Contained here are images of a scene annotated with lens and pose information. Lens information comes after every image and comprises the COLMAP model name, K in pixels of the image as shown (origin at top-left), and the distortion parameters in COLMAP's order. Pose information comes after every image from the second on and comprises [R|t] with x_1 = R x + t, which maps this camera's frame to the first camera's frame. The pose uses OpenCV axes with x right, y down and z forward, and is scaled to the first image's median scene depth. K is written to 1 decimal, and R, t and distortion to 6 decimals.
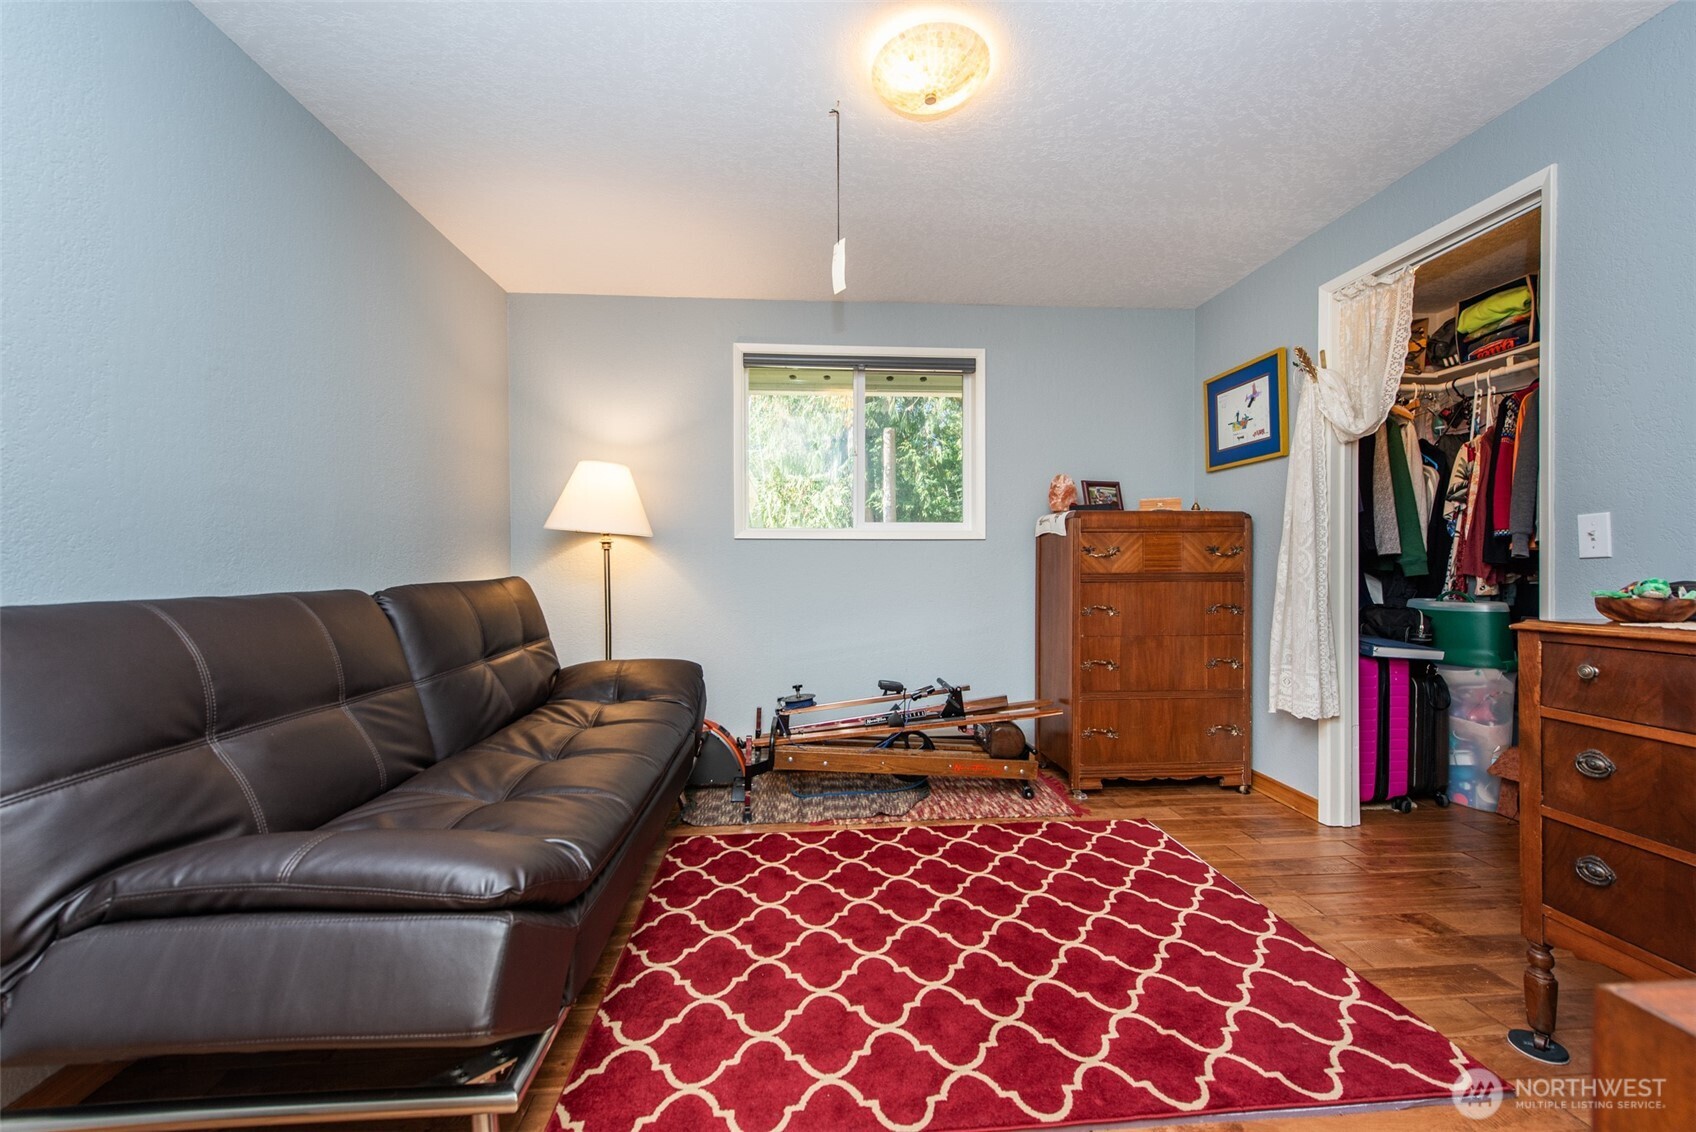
lens RADIAL K [[662.7, 0, 848.0], [0, 662.7, 566.0], [0, 0, 1]] dist [0.013970, -0.005675]
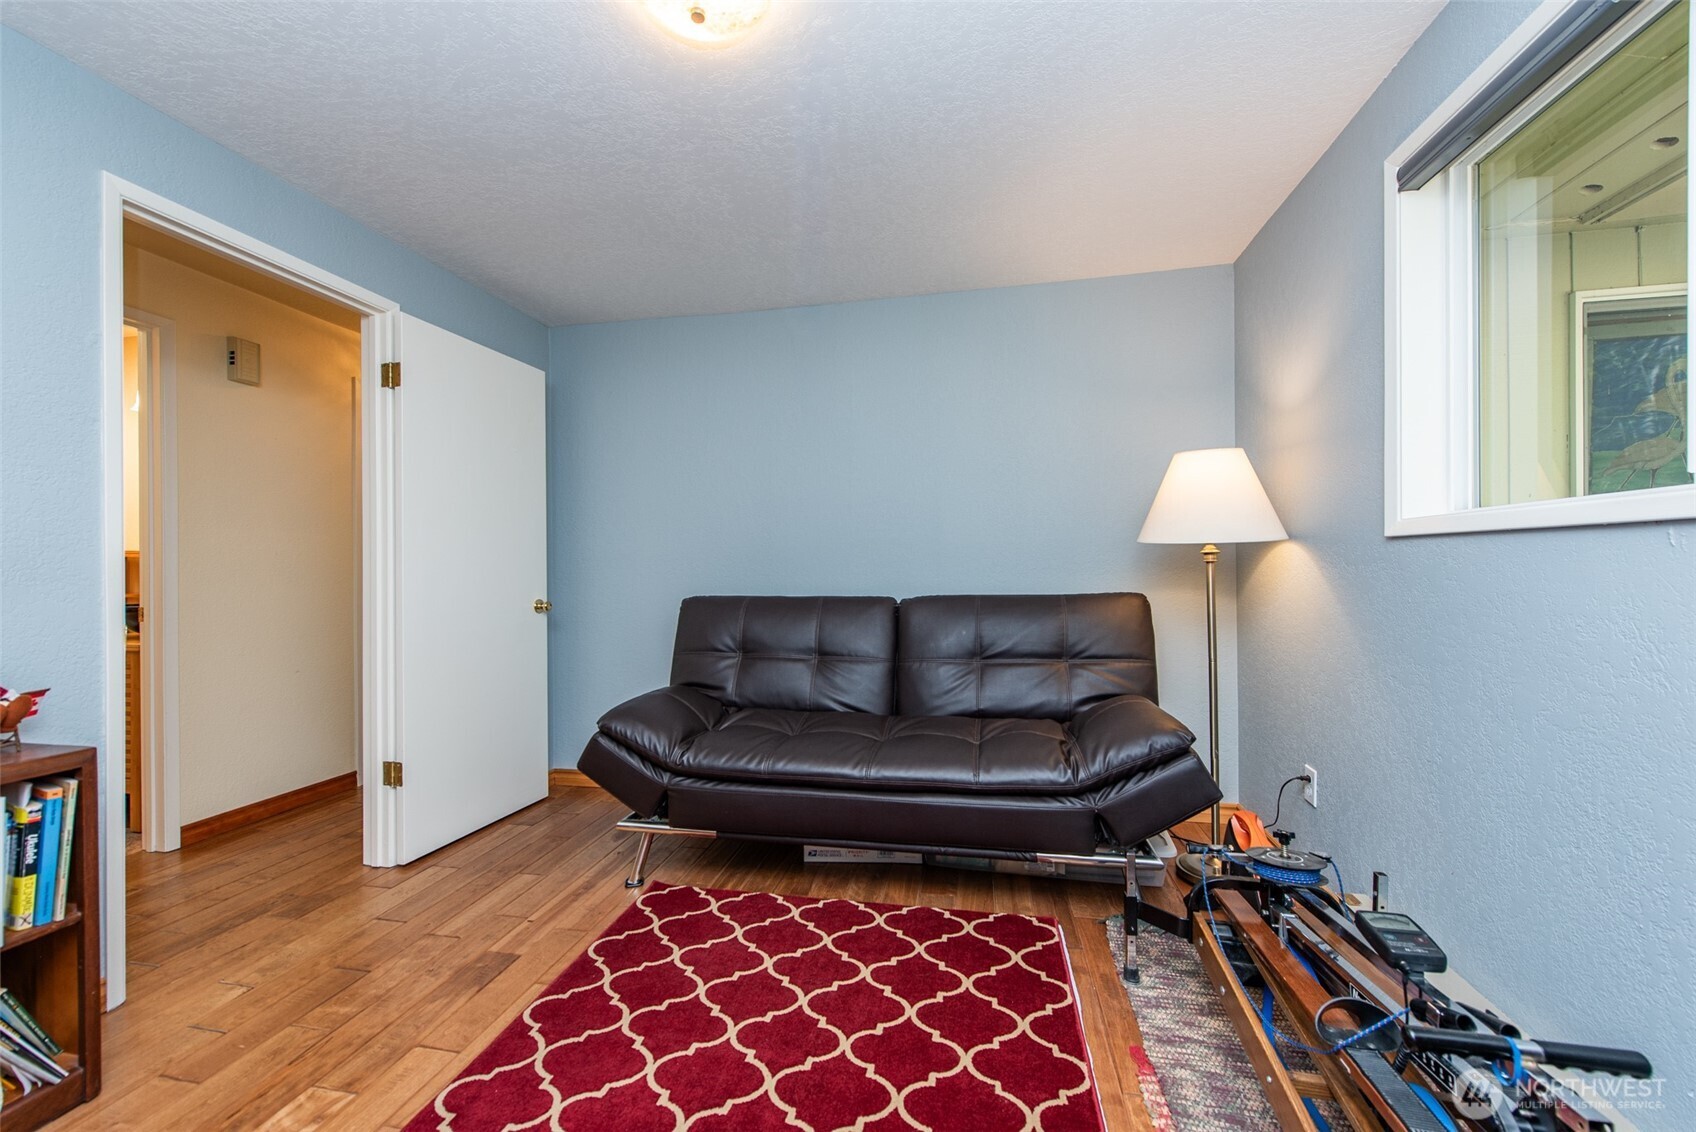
lens RADIAL K [[662.7, 0, 848.0], [0, 662.7, 566.0], [0, 0, 1]] dist [0.013970, -0.005675]
pose [[-0.281105, 0.003431, -0.959671, 0.504657], [0.008784, 0.999961, 0.001002, -0.025838], [0.959637, -0.008148, -0.281124, 0.832373]]
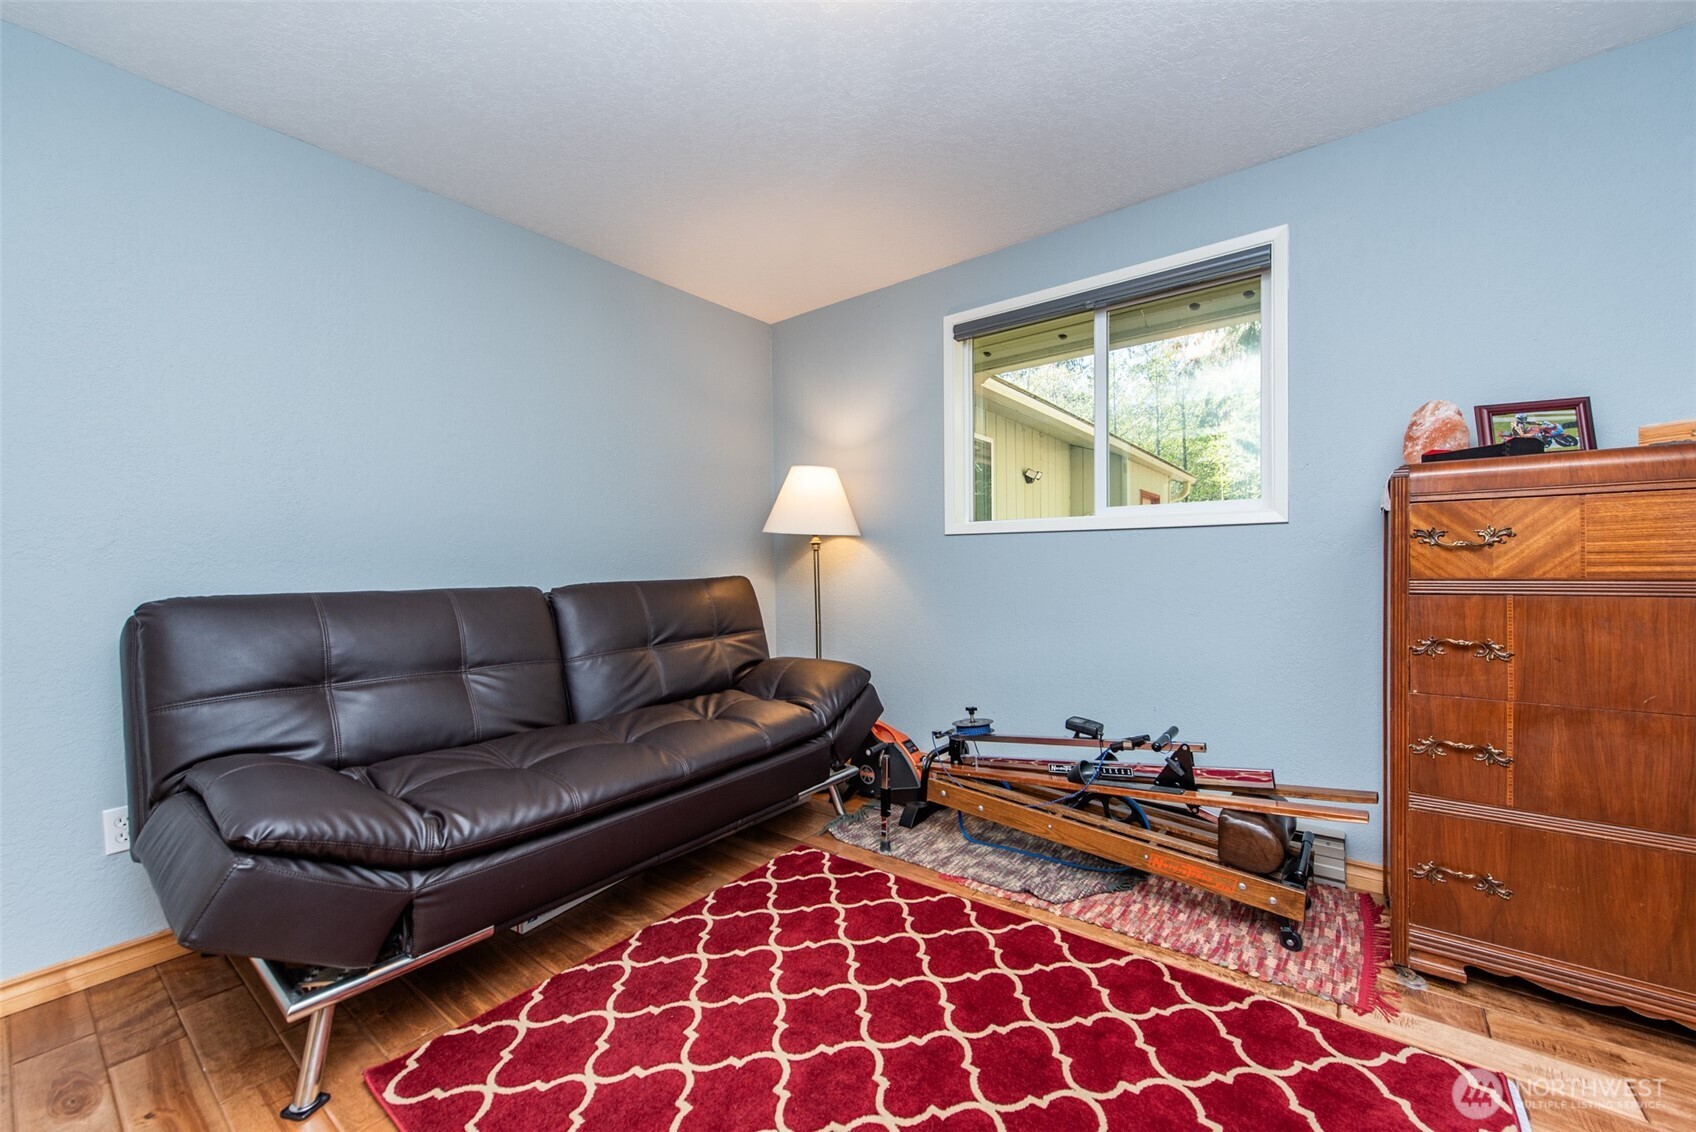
lens RADIAL K [[662.7, 0, 848.0], [0, 662.7, 566.0], [0, 0, 1]] dist [0.013970, -0.005675]
pose [[0.738717, -0.002208, -0.674012, 0.378316], [0.008321, 0.999948, 0.005843, -0.006097], [0.673965, -0.009925, 0.738697, 0.276027]]
